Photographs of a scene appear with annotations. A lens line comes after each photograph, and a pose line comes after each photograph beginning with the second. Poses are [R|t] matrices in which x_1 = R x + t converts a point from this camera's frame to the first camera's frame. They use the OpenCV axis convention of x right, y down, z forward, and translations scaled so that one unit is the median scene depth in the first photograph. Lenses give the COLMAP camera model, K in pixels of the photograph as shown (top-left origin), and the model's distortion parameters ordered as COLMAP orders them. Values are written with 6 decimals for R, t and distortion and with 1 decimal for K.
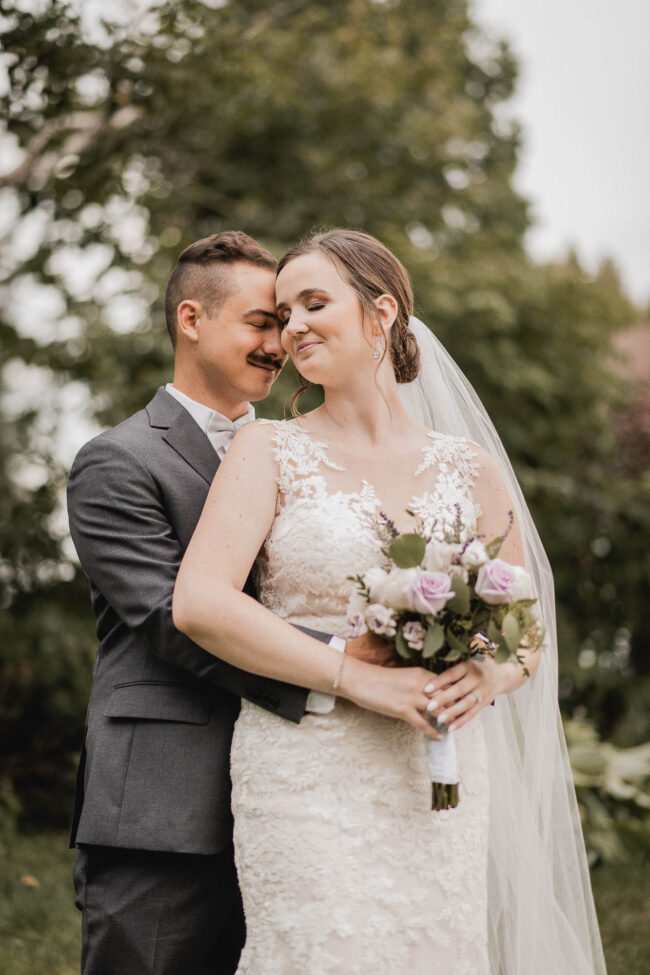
lens RADIAL K [[2397.3, 0, 325.0], [0, 2397.3, 487.5], [0, 0, 1]] dist [-0.063587, 0.844217]
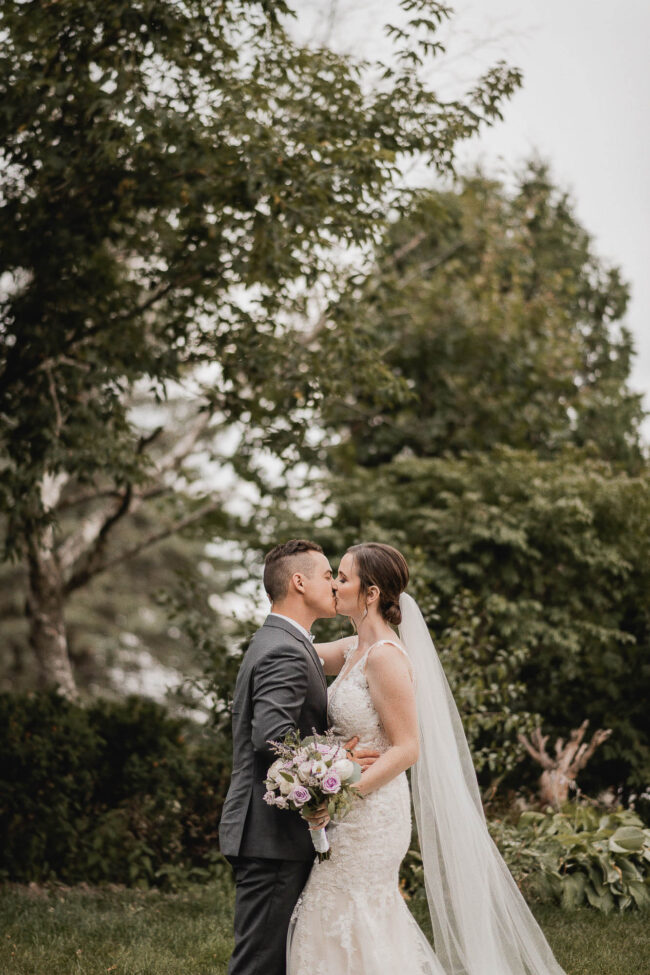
lens RADIAL K [[2397.3, 0, 325.0], [0, 2397.3, 487.5], [0, 0, 1]] dist [-0.063587, 0.844217]
pose [[0.996933, -0.008808, -0.077764, 0.025219], [0.004474, 0.998436, -0.055735, -0.008823], [0.078133, 0.055216, 0.995413, -0.267221]]
